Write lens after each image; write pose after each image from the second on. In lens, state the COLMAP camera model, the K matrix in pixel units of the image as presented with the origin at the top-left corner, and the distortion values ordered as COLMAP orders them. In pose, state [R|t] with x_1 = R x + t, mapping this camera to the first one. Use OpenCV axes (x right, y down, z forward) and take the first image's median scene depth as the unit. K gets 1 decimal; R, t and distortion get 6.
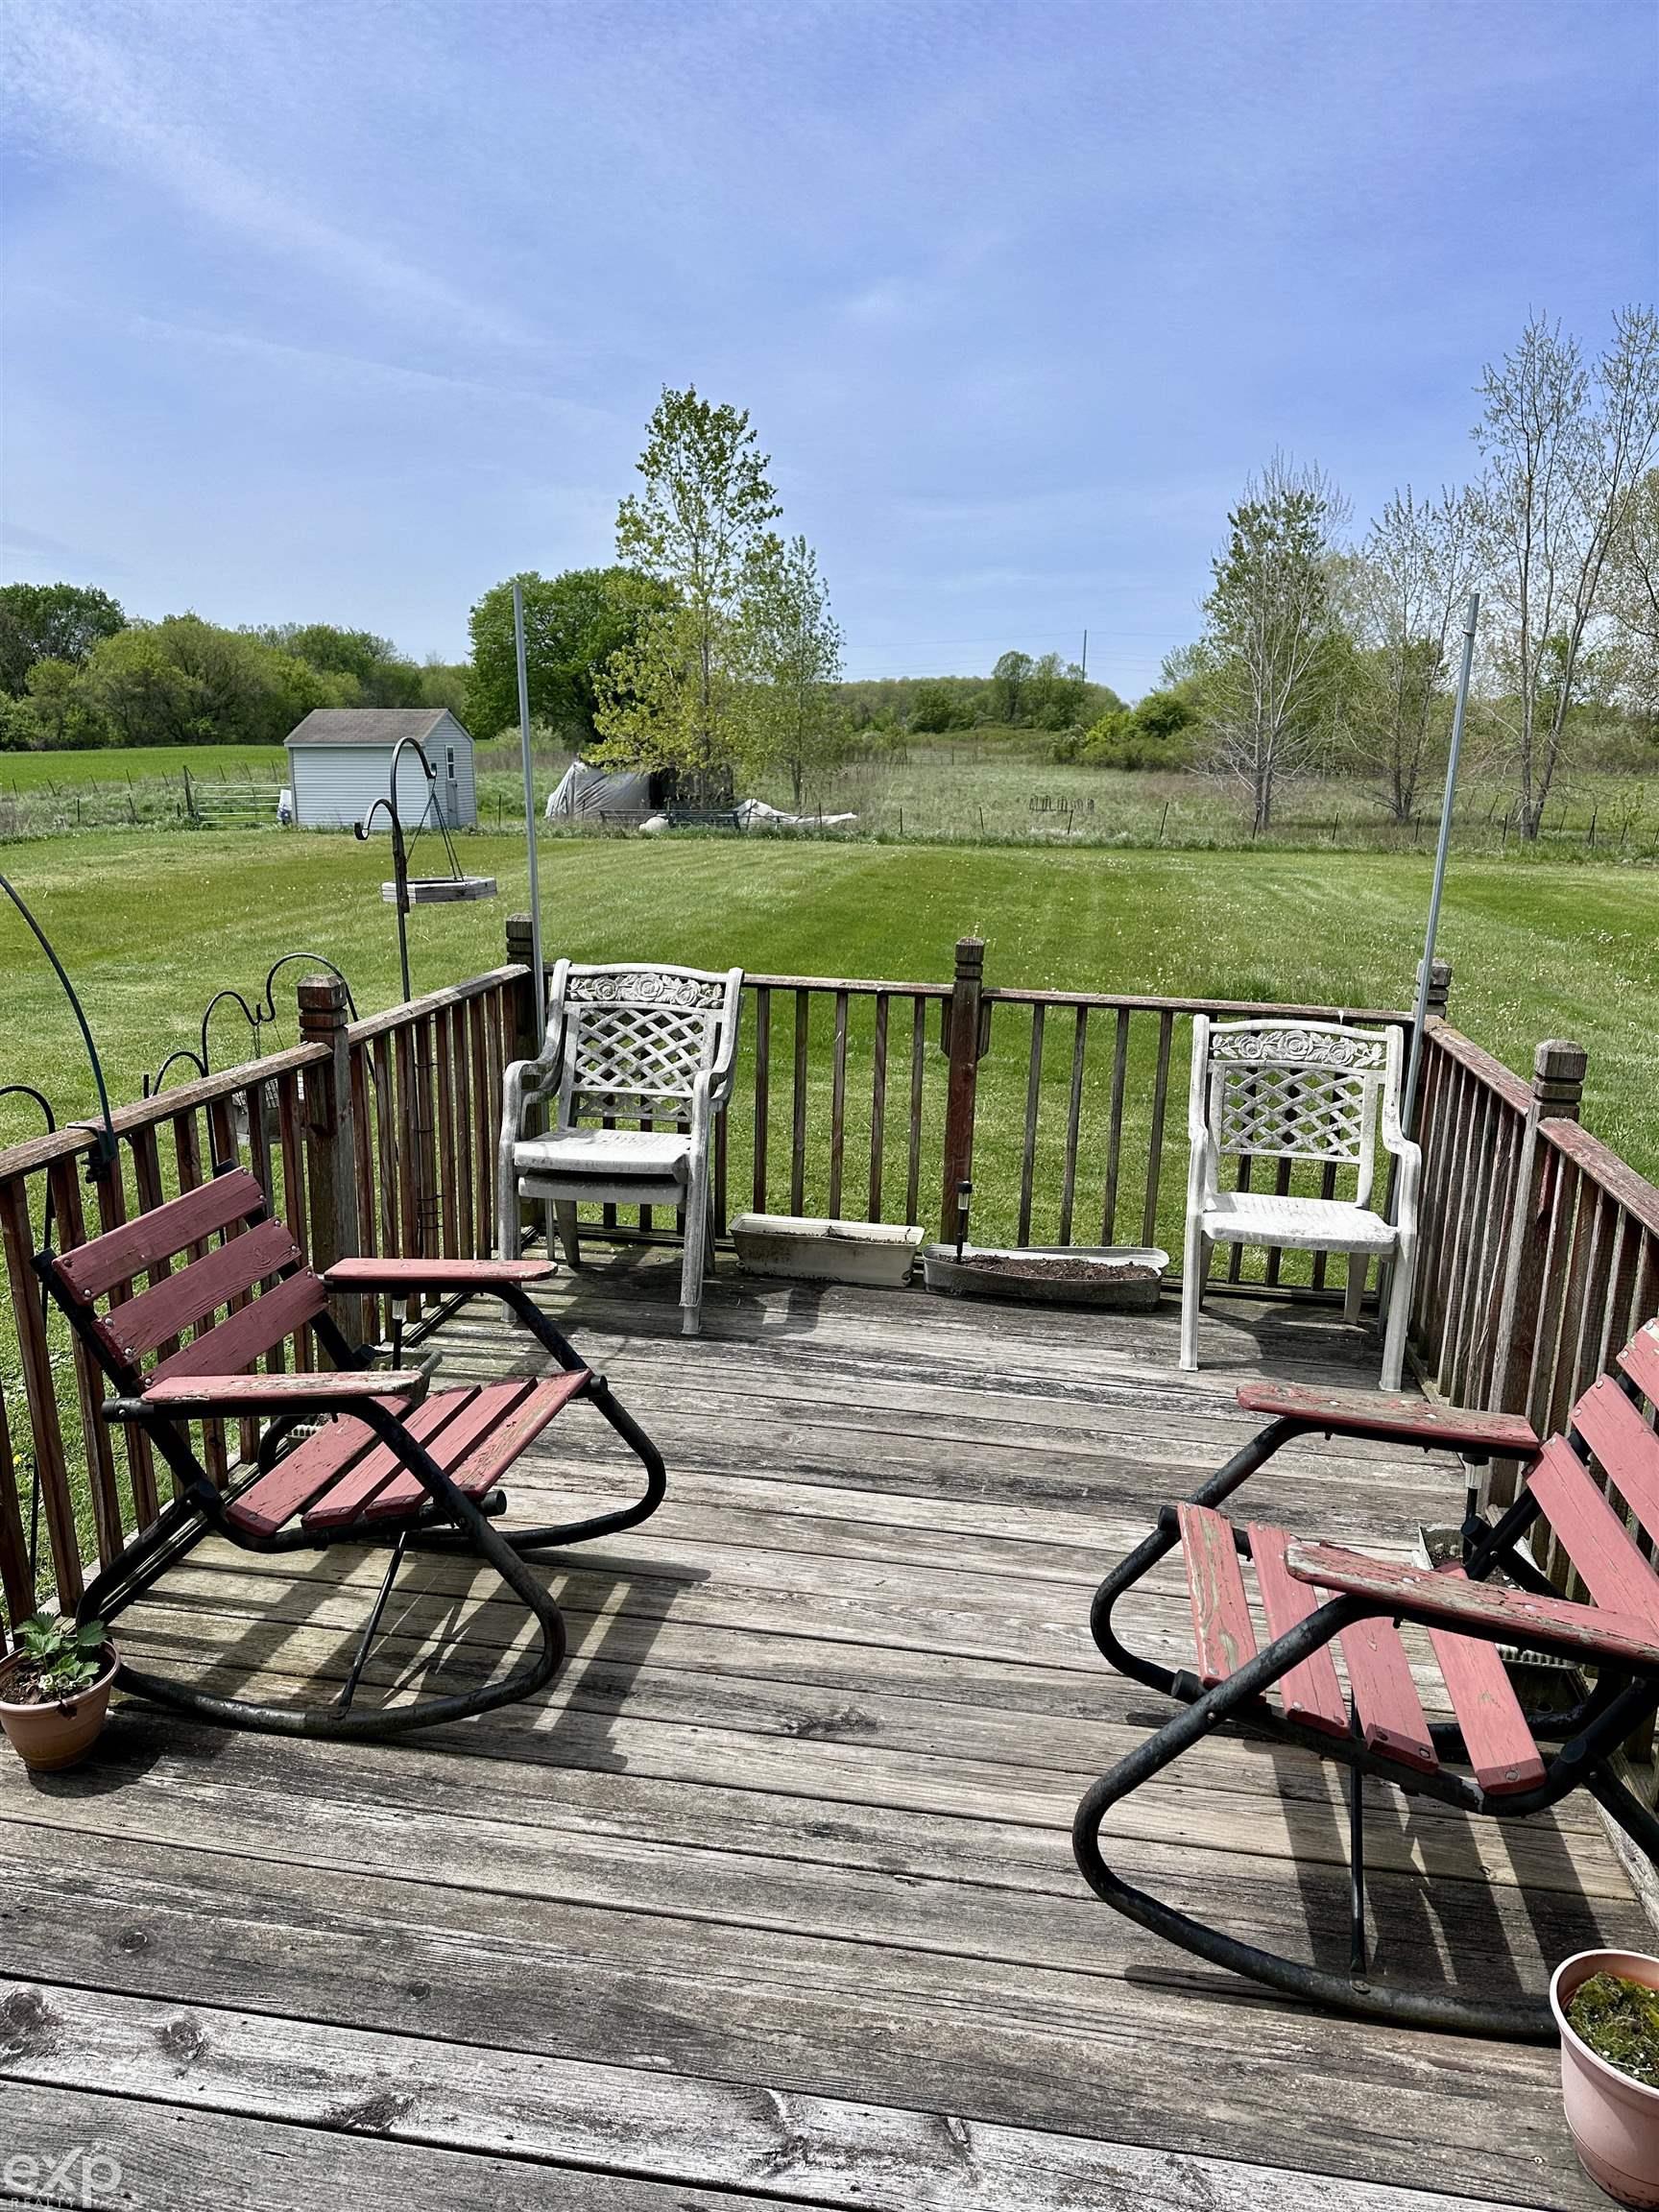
lens RADIAL K [[1550.7, 0, 824.6], [0, 1550.7, 1113.4], [0, 0, 1]] dist [0.024024, -0.003746]
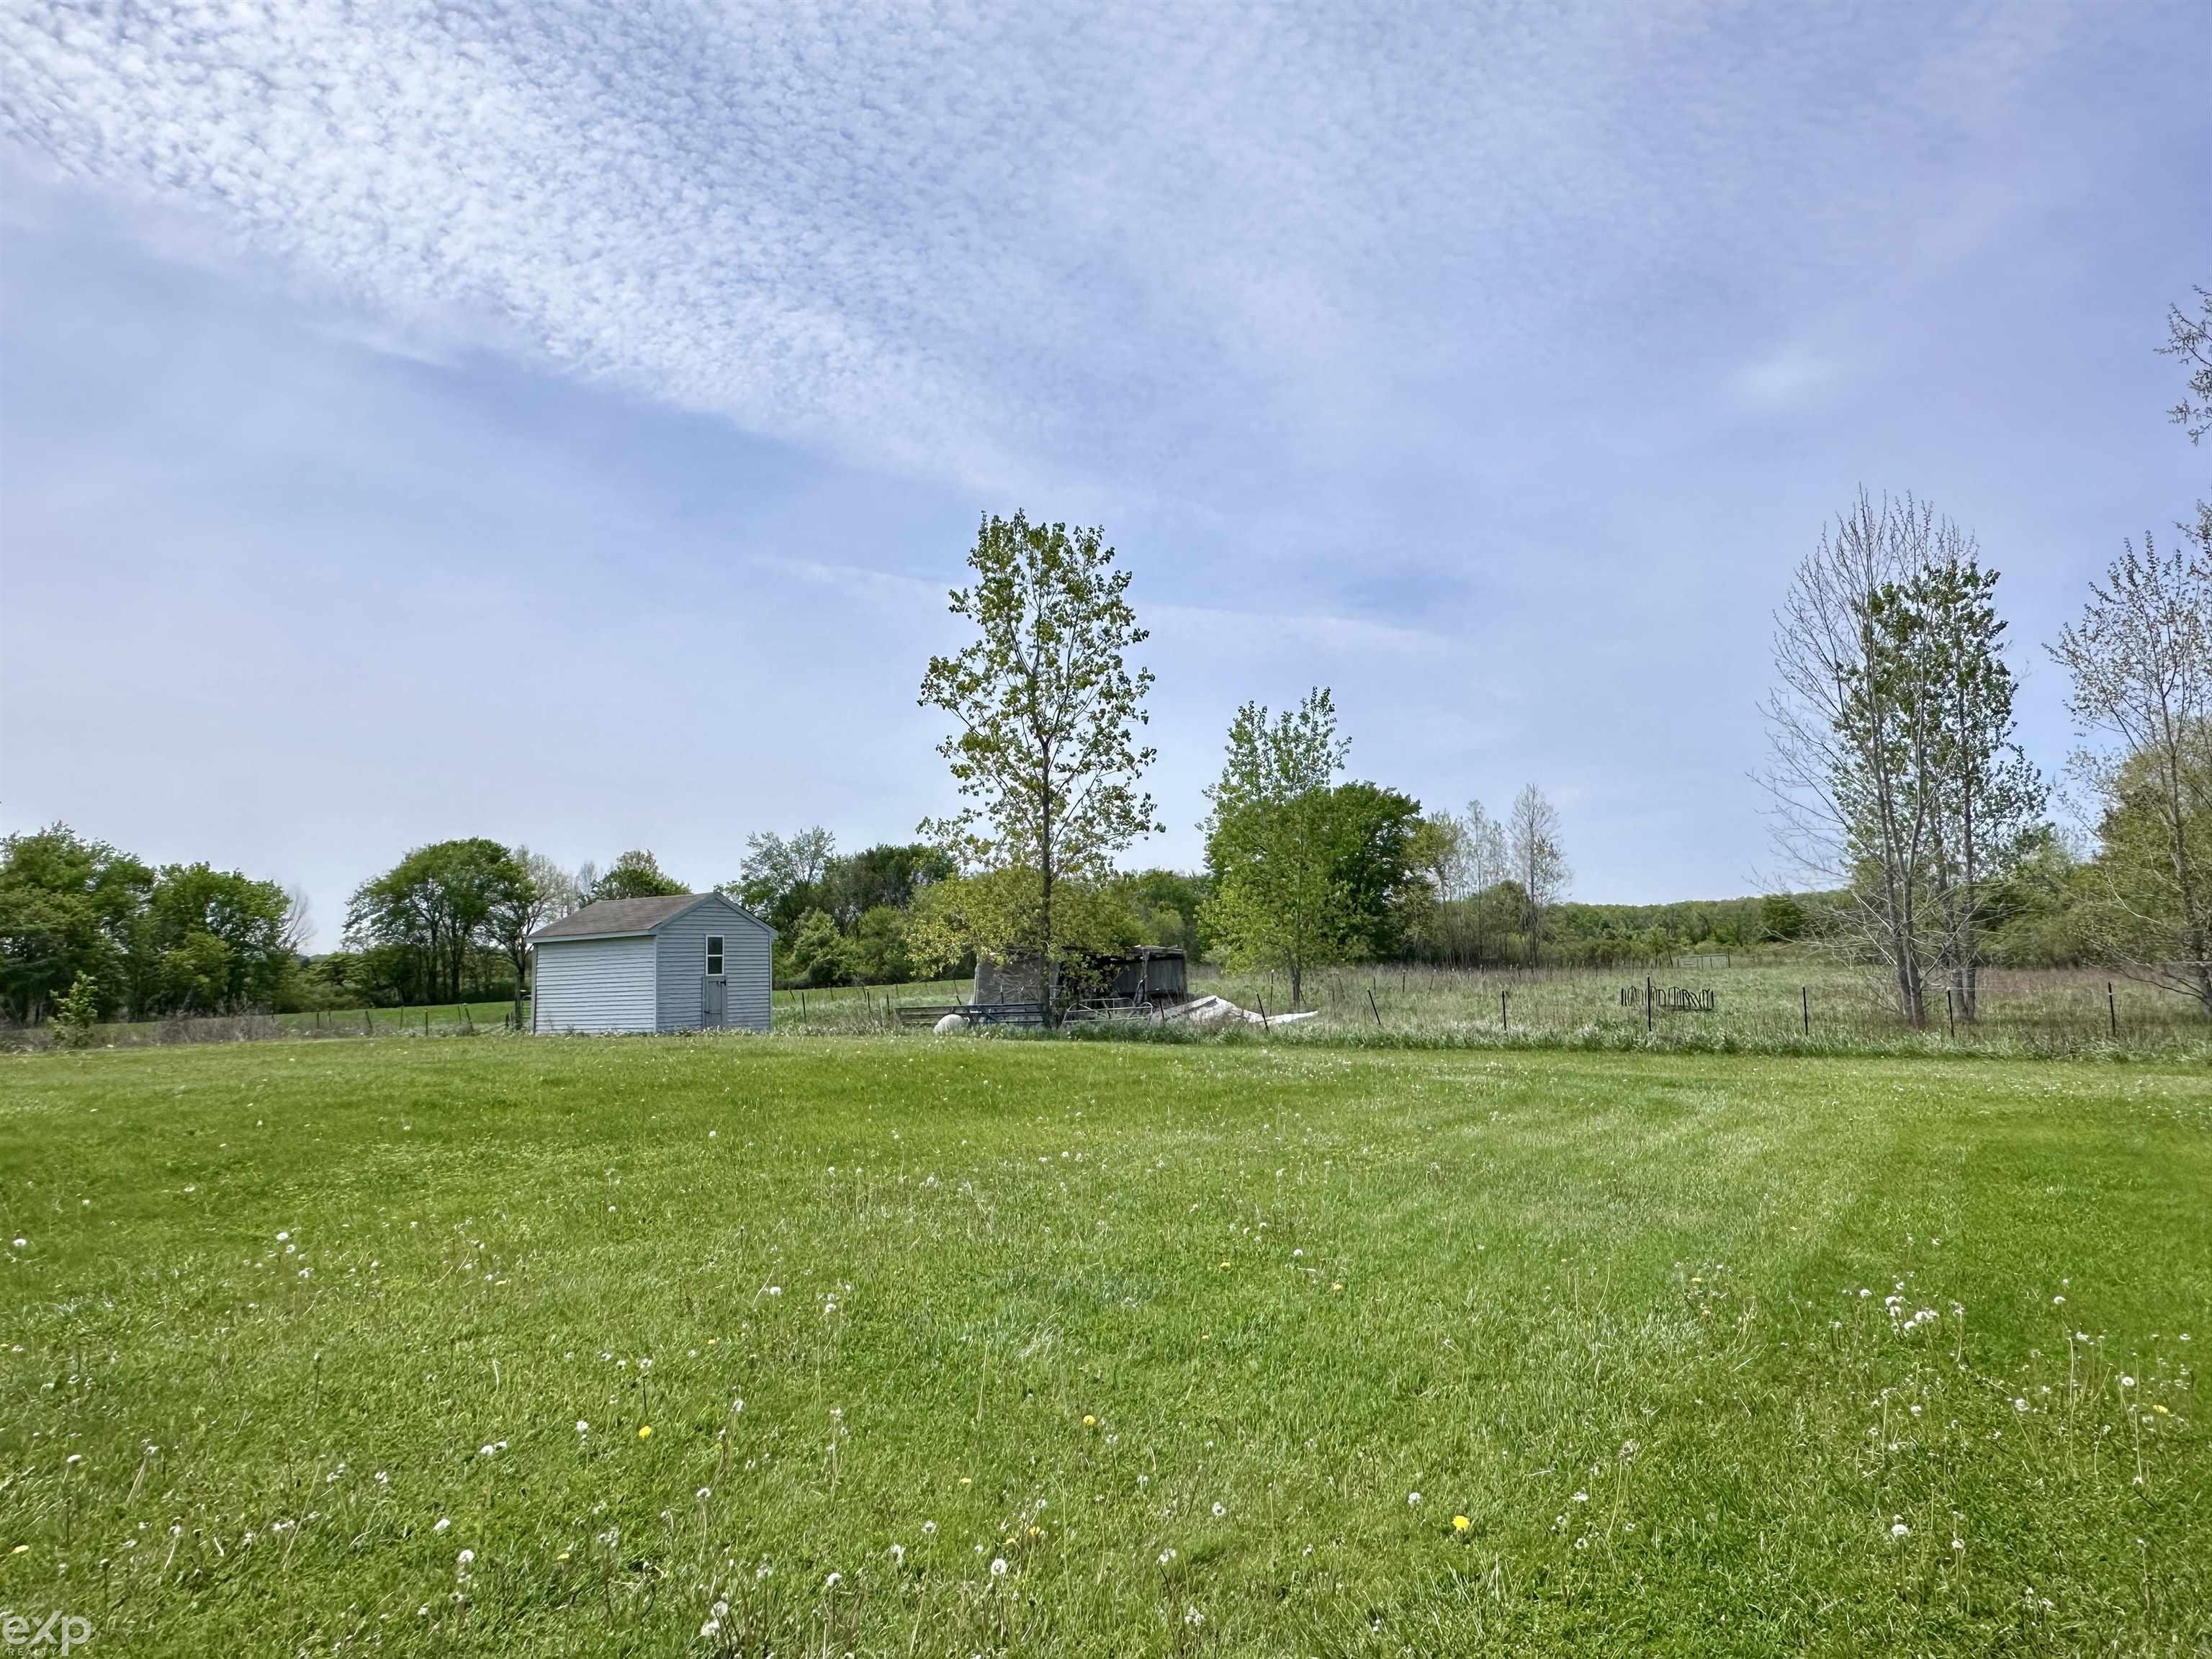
lens RADIAL K [[1550.7, 0, 1120.9], [0, 1550.7, 814.3], [0, 0, 1]] dist [0.024024, -0.003746]
pose [[0.906492, -0.066396, -0.416970, 0.249621], [-0.077978, 0.944243, -0.319881, -0.032602], [0.414960, 0.322484, 0.850772, 0.273763]]
